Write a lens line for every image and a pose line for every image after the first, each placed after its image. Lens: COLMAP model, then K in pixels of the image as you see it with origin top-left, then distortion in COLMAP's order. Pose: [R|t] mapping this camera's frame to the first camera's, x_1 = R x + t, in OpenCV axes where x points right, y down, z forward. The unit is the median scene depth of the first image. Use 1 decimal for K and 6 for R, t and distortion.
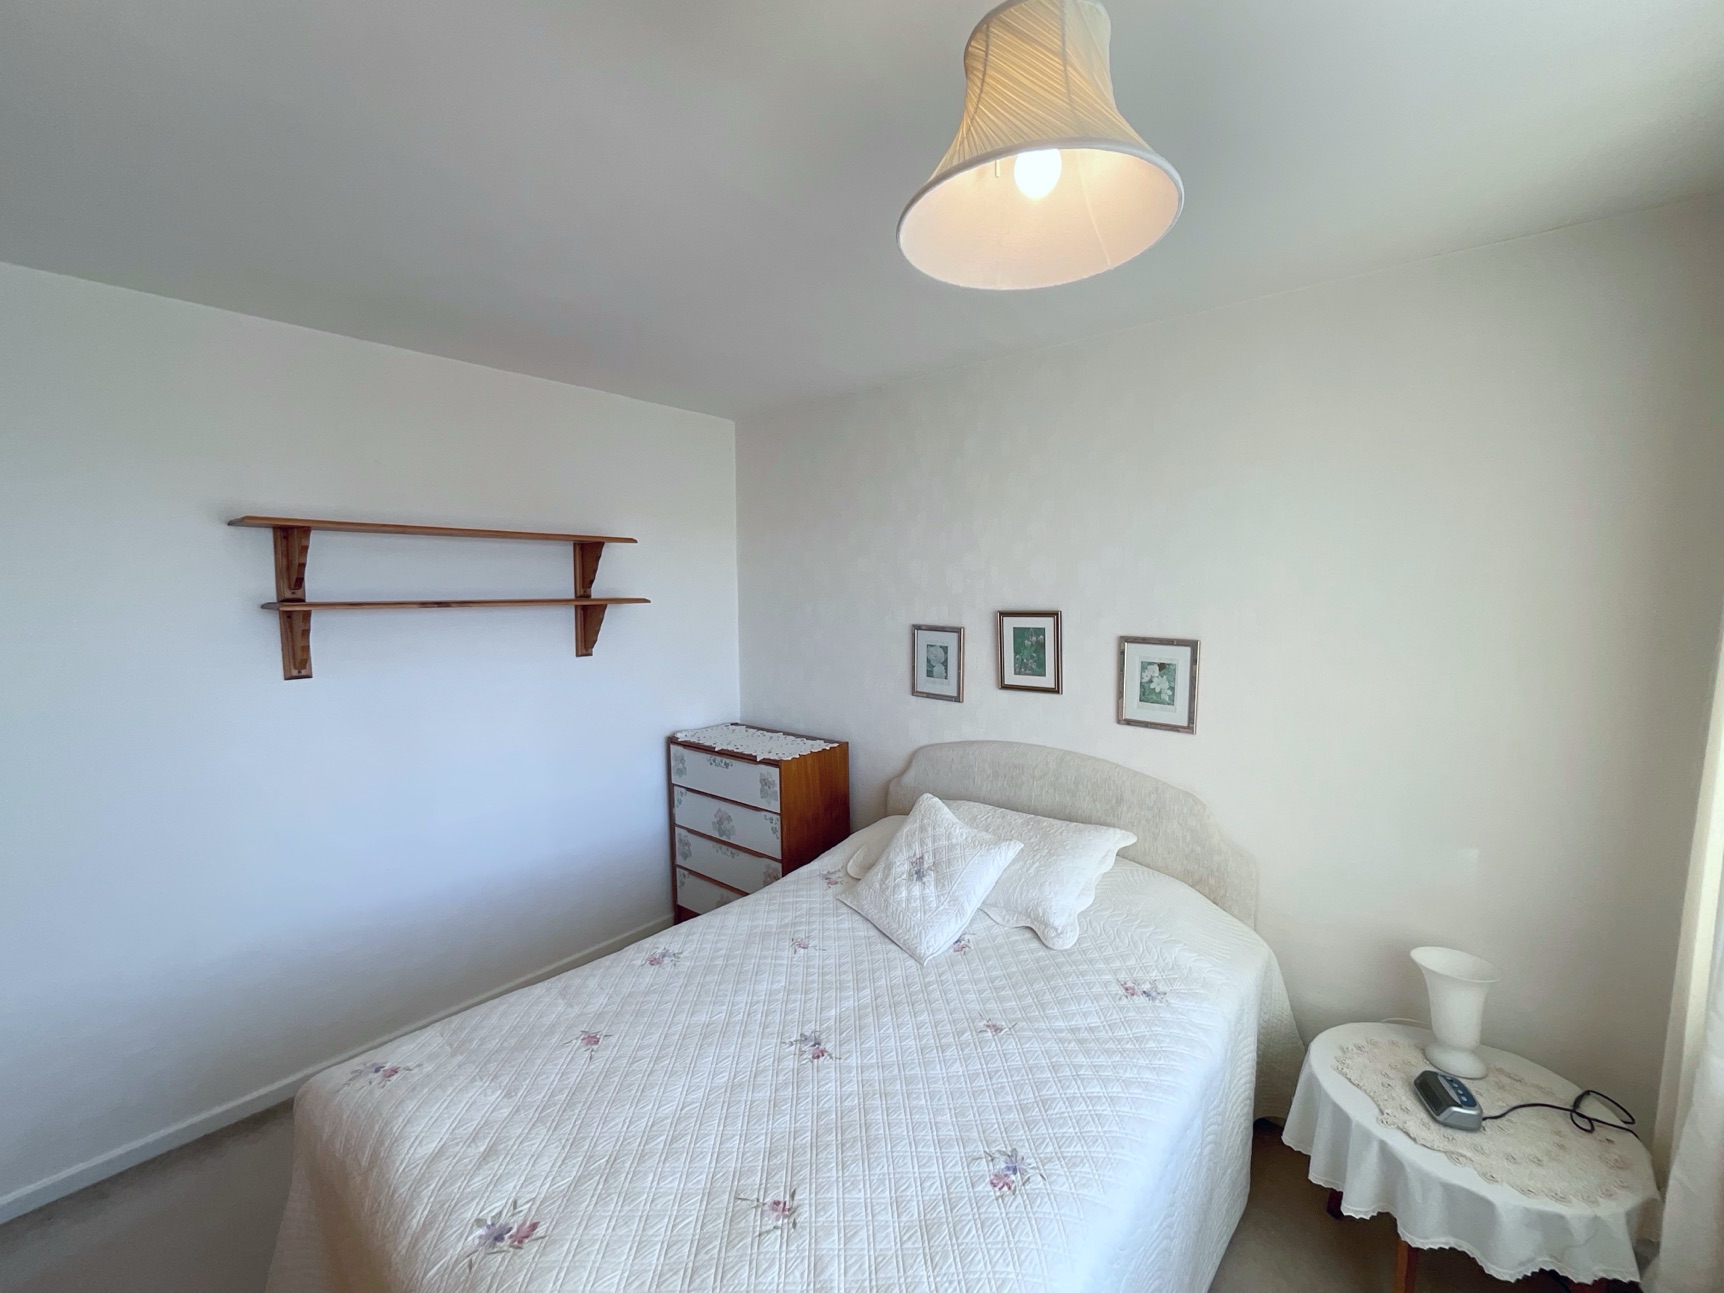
lens RADIAL K [[698.5, 0, 858.8], [0, 698.5, 643.7], [0, 0, 1]] dist [-0.005834, 0.001828]
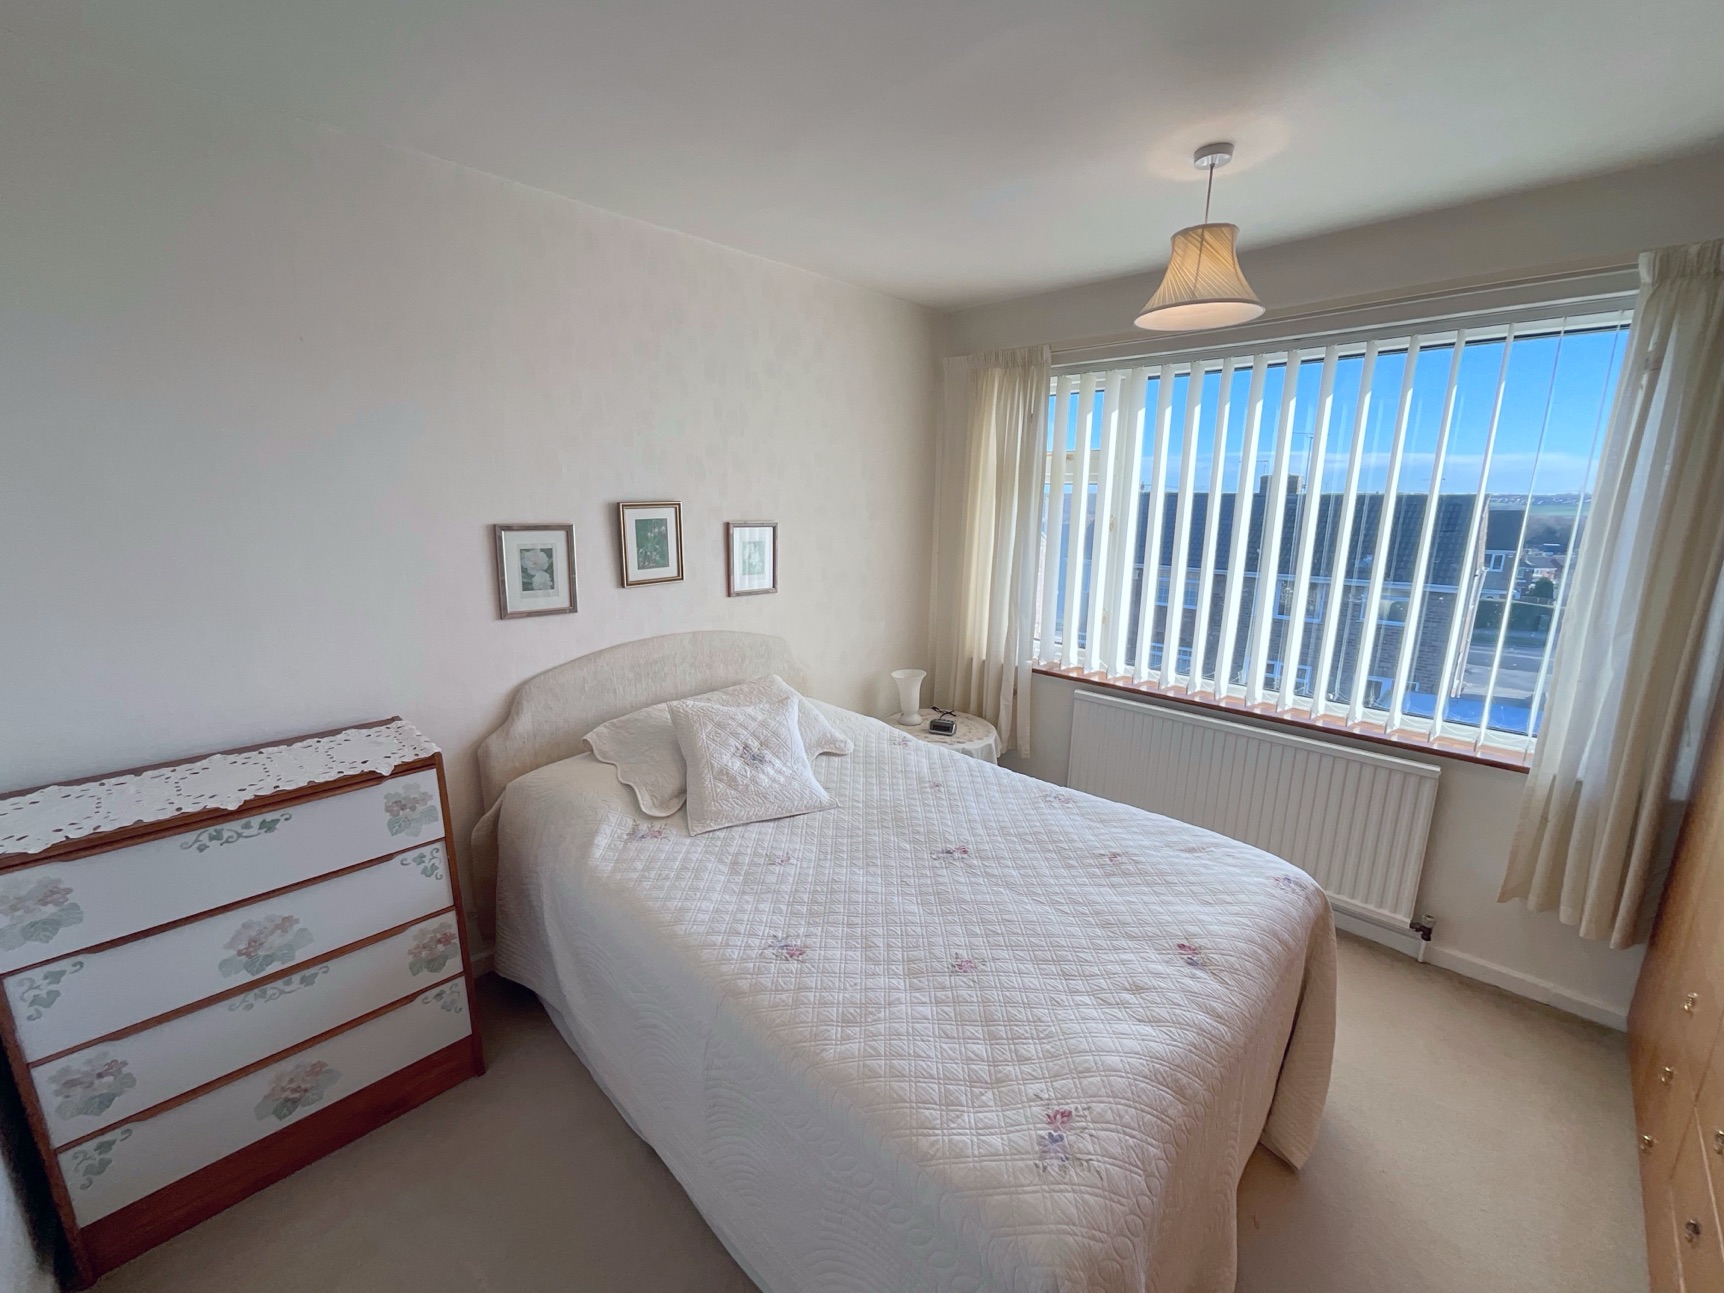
lens RADIAL K [[698.5, 0, 866.8], [0, 698.5, 645.5], [0, 0, 1]] dist [-0.005834, 0.001828]
pose [[0.072896, -0.207605, 0.975493, -0.672115], [0.072592, 0.976605, 0.202417, -0.024159], [-0.994694, 0.056057, 0.086261, 0.569677]]
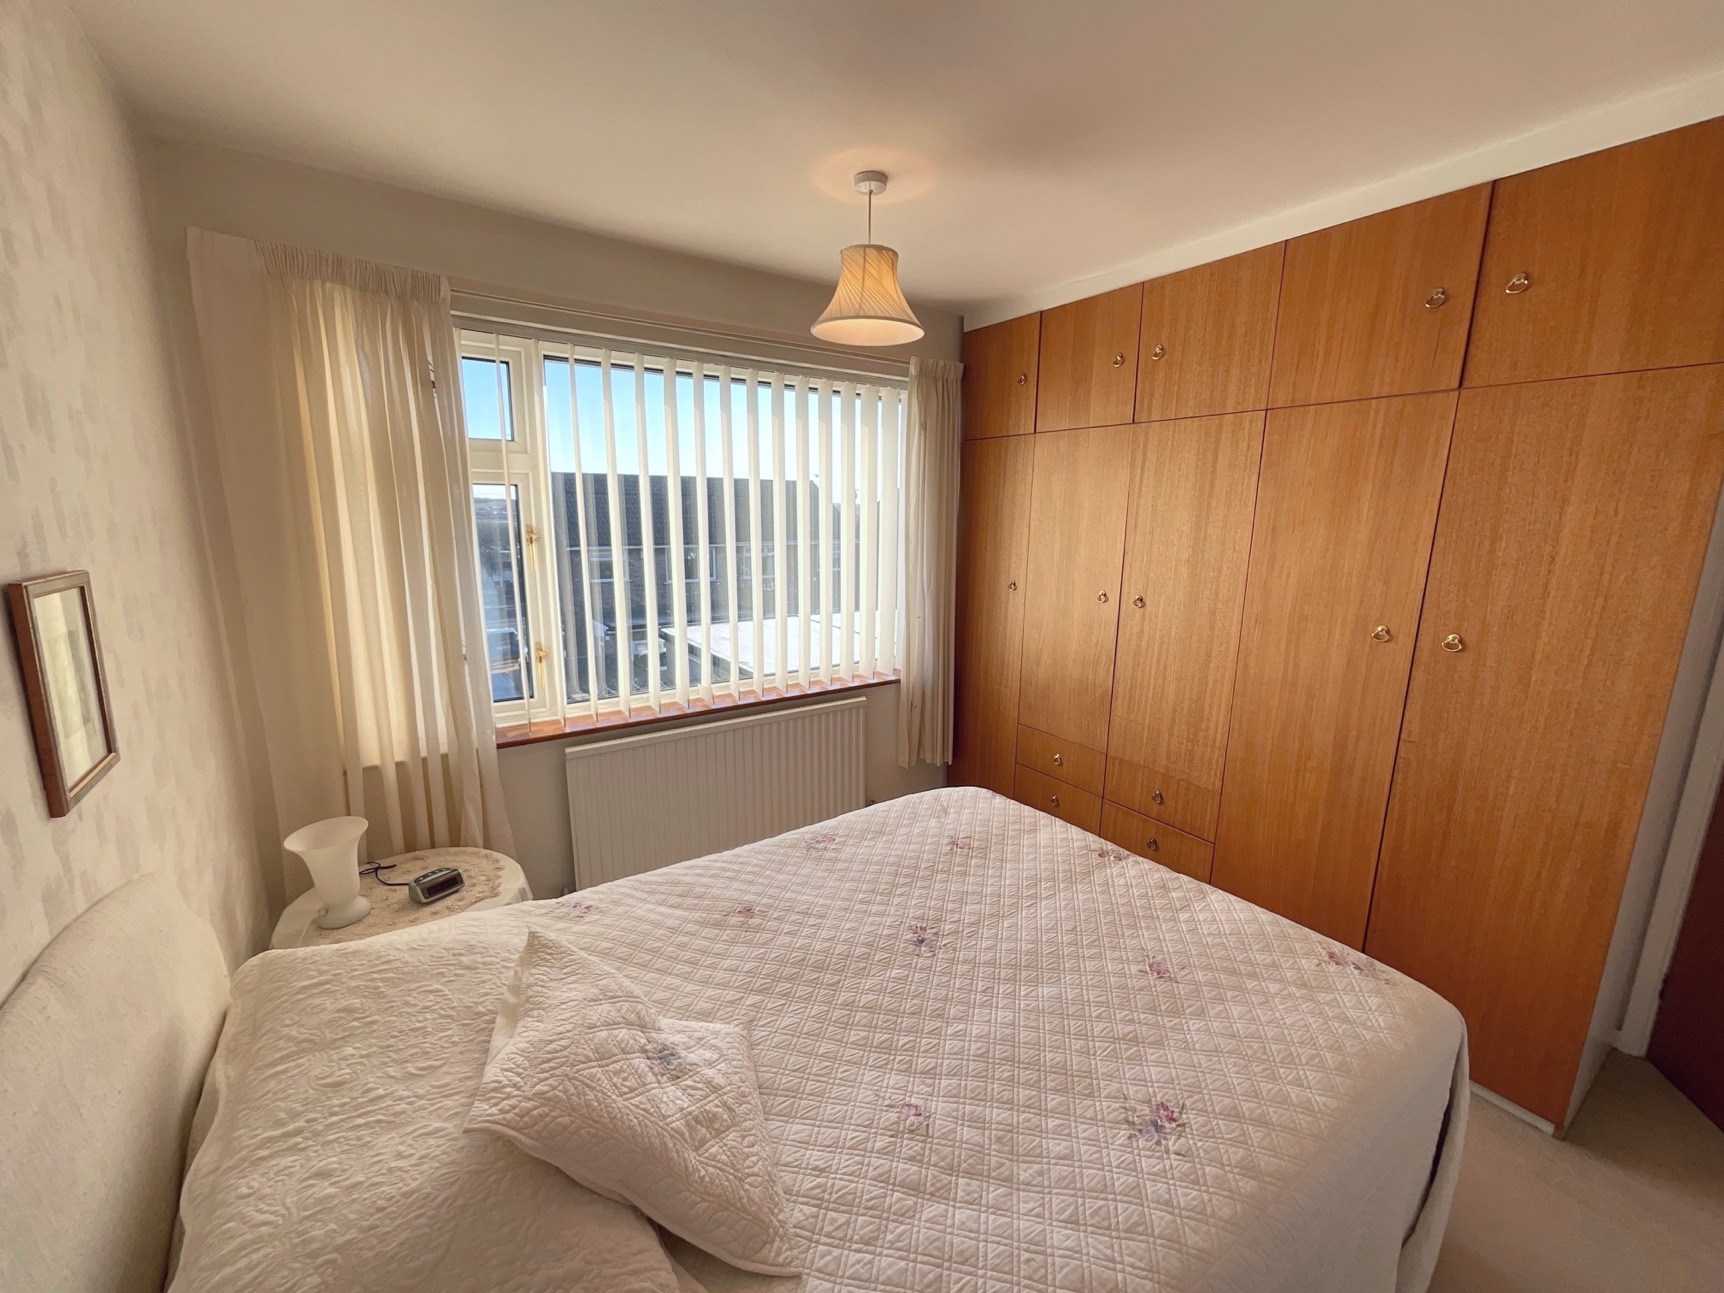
lens RADIAL K [[698.5, 0, 861.6], [0, 698.5, 643.2], [0, 0, 1]] dist [-0.005834, 0.001828]
pose [[-0.965711, -0.056219, 0.253459, -0.118005], [0.013484, 0.964095, 0.265215, -0.058863], [-0.259269, 0.259539, -0.930279, 1.032347]]
